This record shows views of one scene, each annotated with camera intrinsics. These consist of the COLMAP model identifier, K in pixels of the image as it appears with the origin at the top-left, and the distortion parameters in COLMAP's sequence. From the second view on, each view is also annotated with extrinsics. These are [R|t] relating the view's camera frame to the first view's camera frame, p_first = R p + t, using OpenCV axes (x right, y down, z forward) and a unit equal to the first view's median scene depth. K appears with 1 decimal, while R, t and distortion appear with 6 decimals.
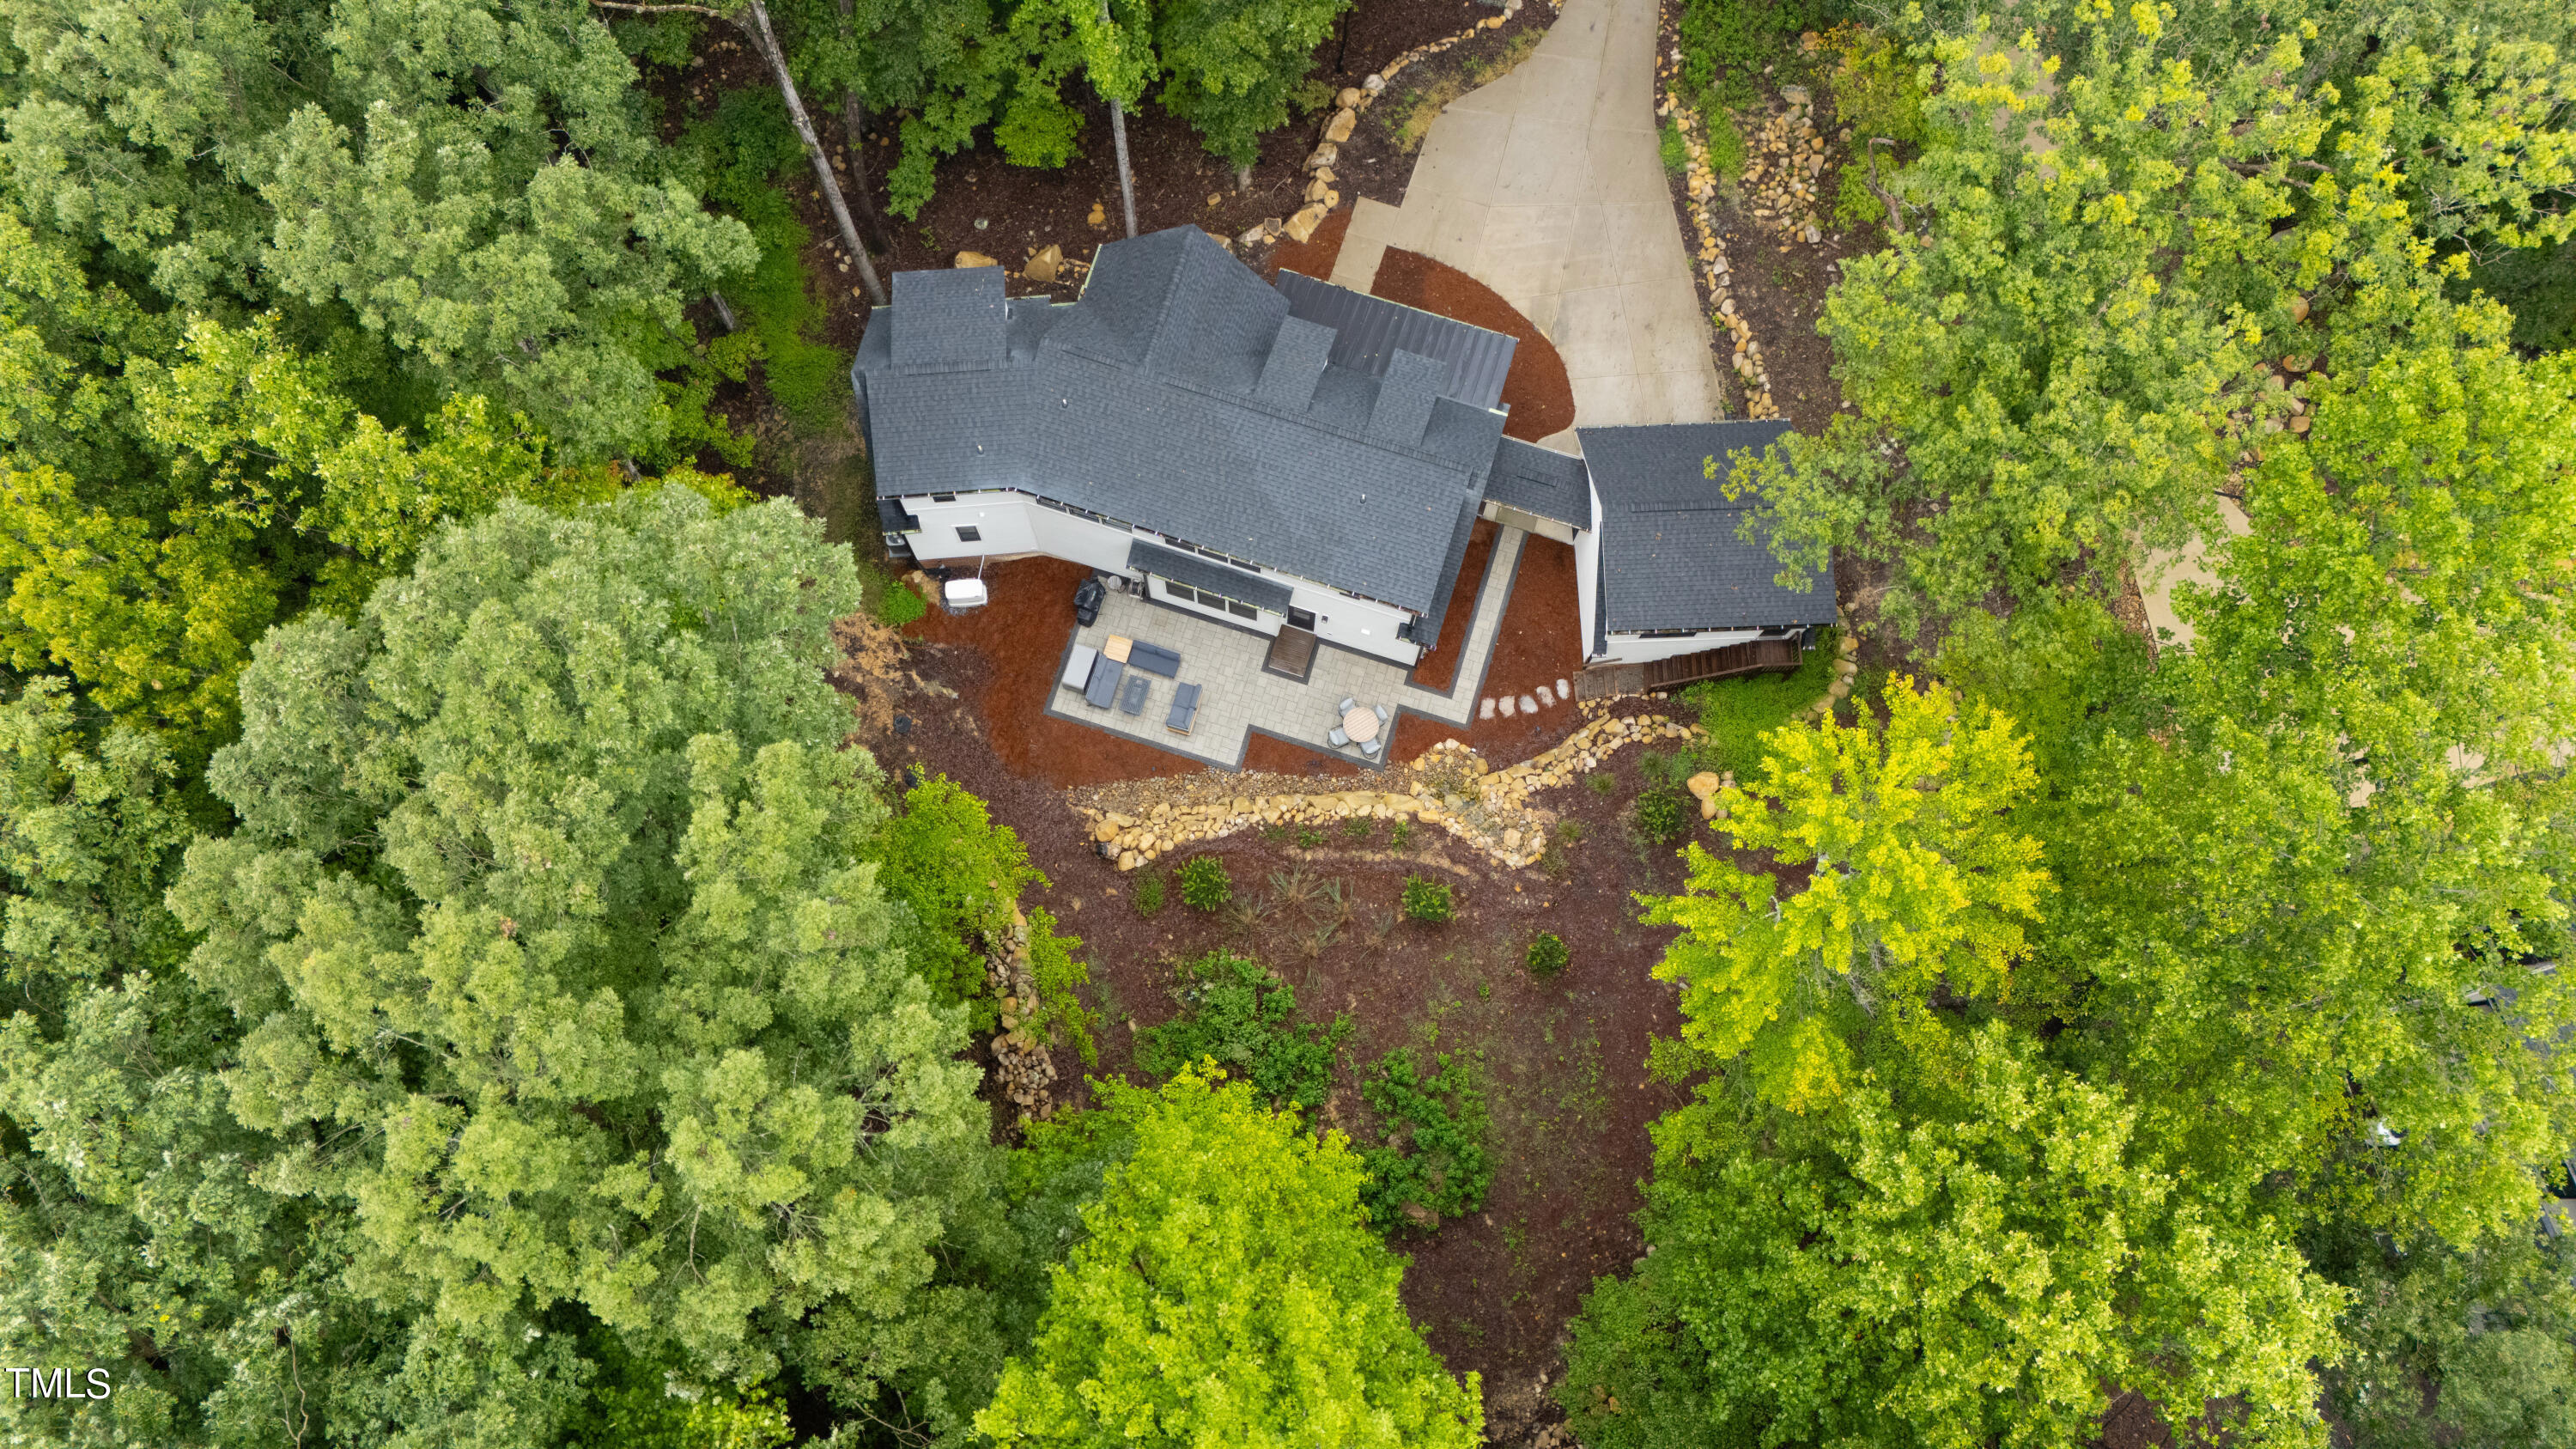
lens RADIAL K [[1867.3, 0, 1256.3], [0, 1867.3, 733.9], [0, 0, 1]] dist [0.084077, -0.000527]
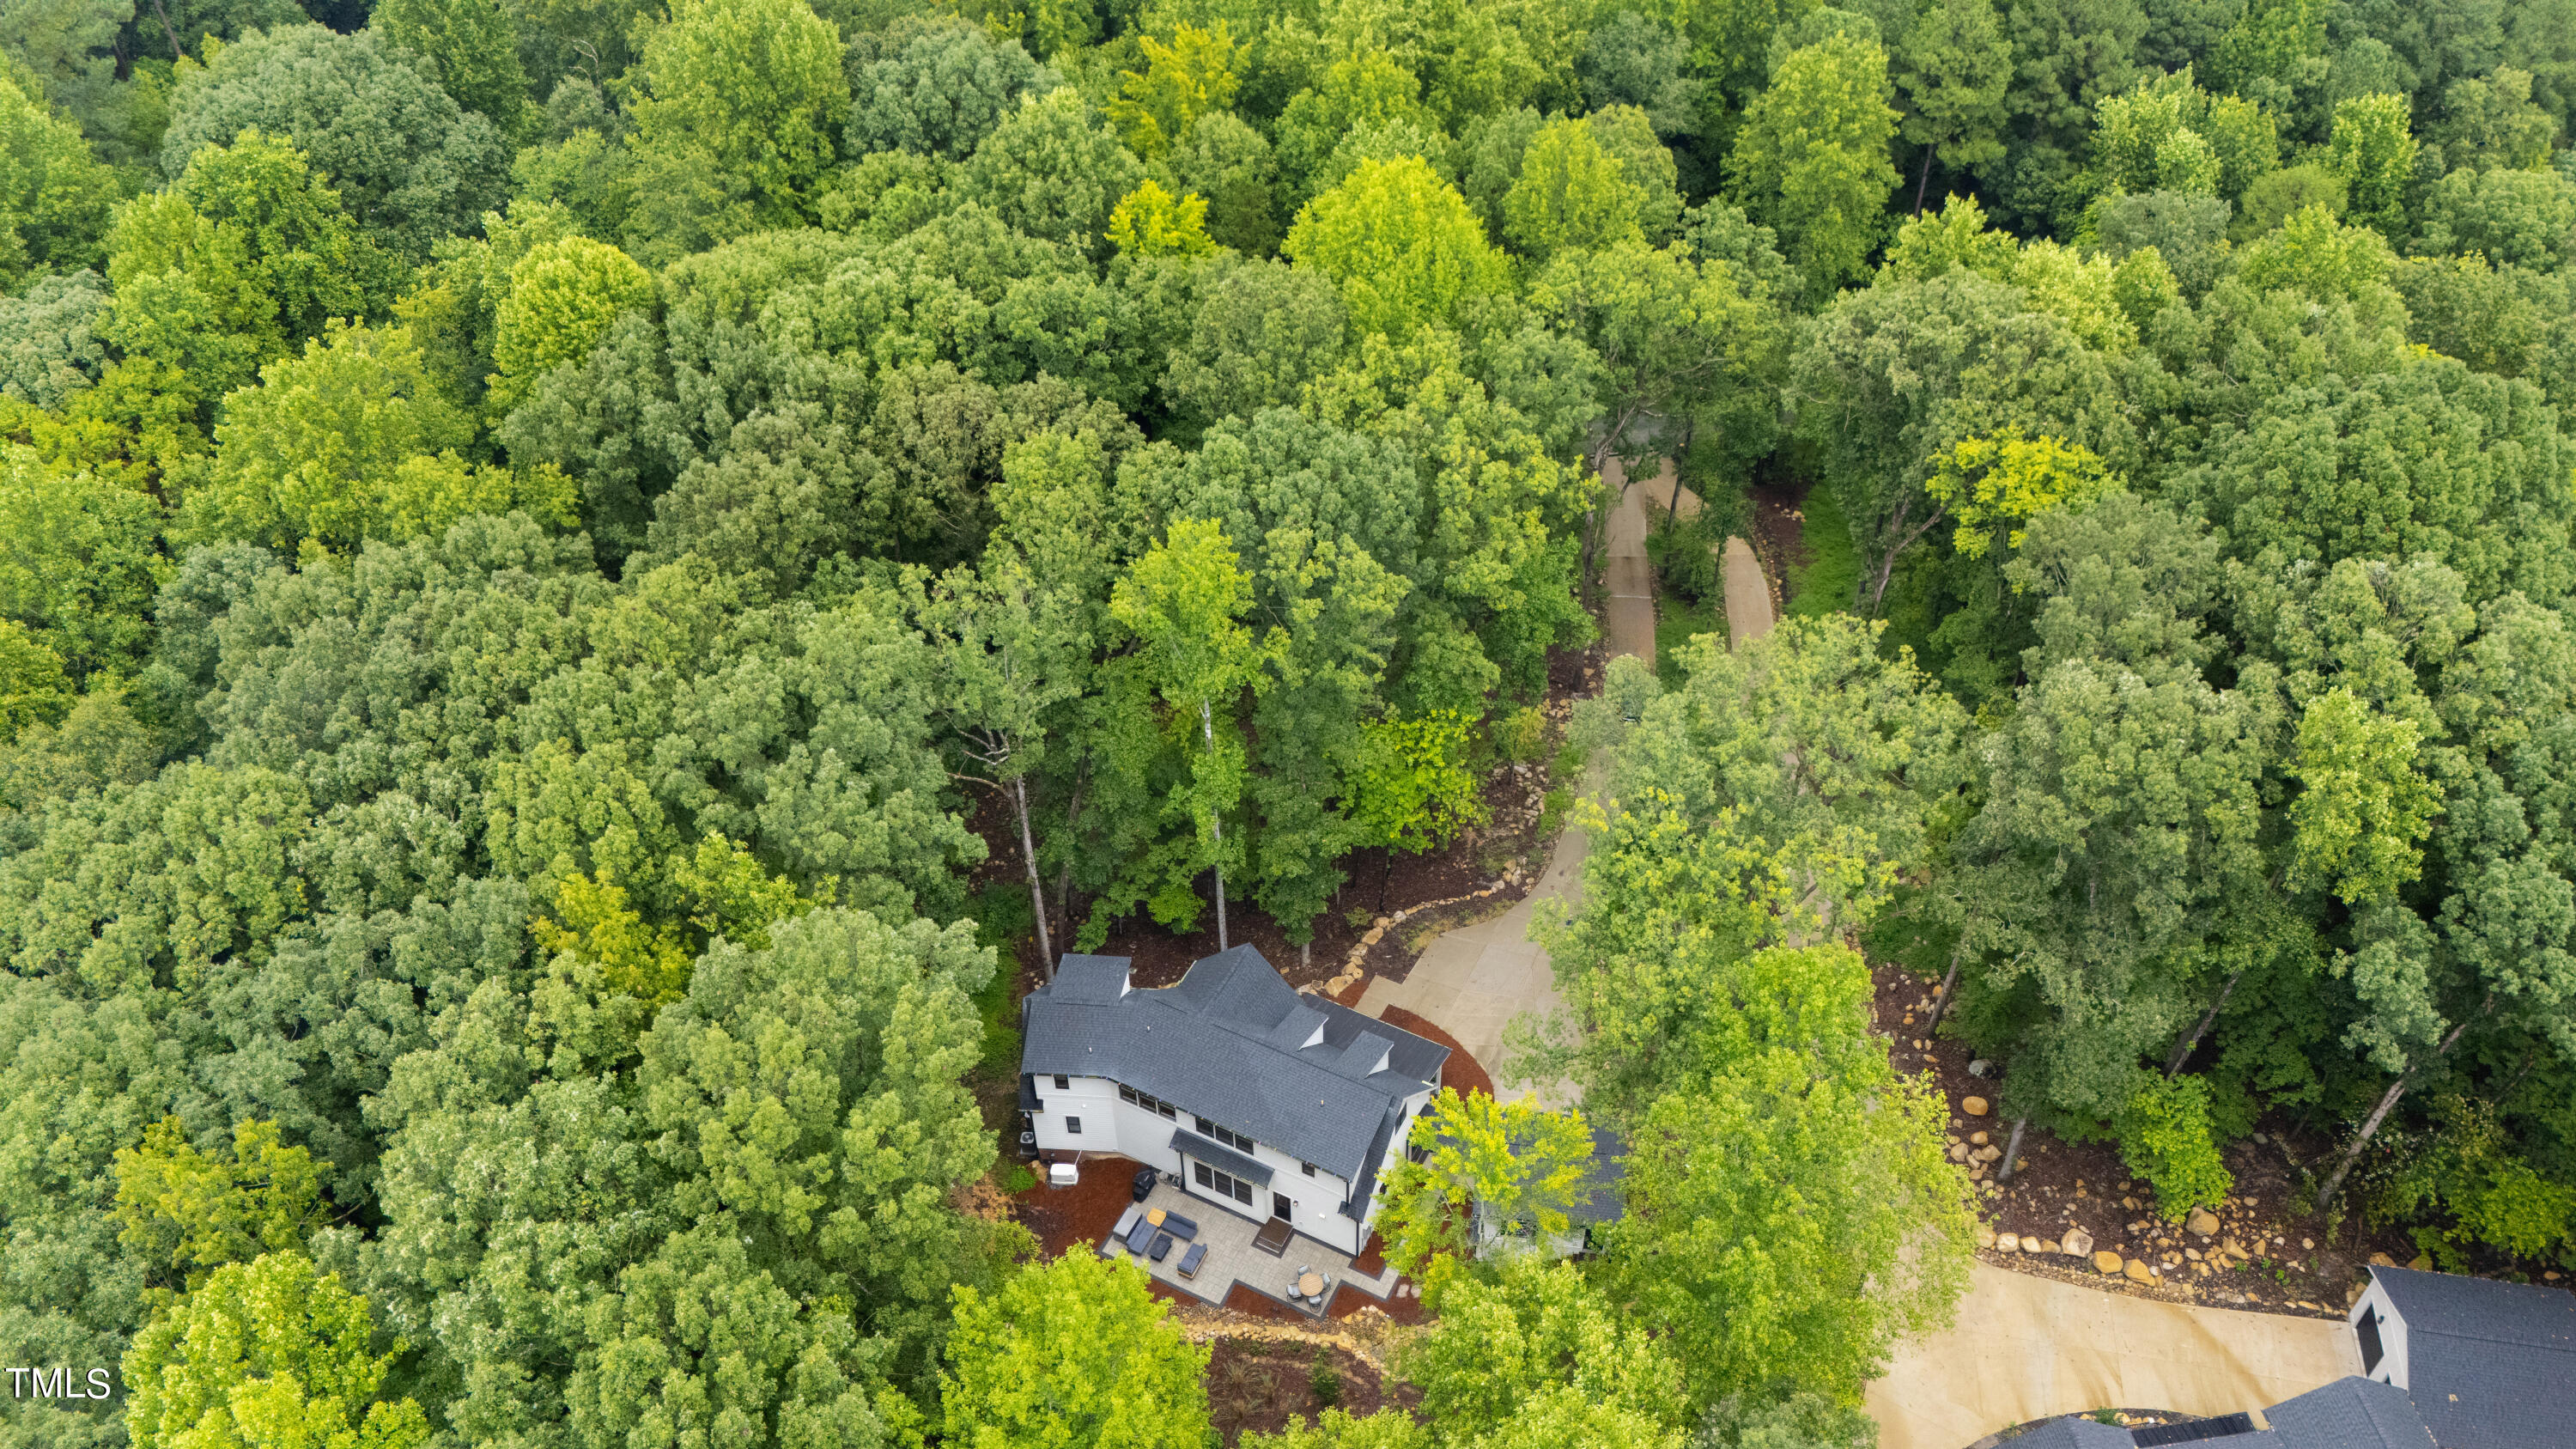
lens RADIAL K [[1867.3, 0, 1256.3], [0, 1867.3, 733.9], [0, 0, 1]] dist [0.084077, -0.000527]
pose [[0.983314, 0.104015, -0.149249, 0.181179], [-0.166904, 0.842200, -0.512682, 0.374205], [0.072371, 0.529037, 0.845507, -0.423305]]
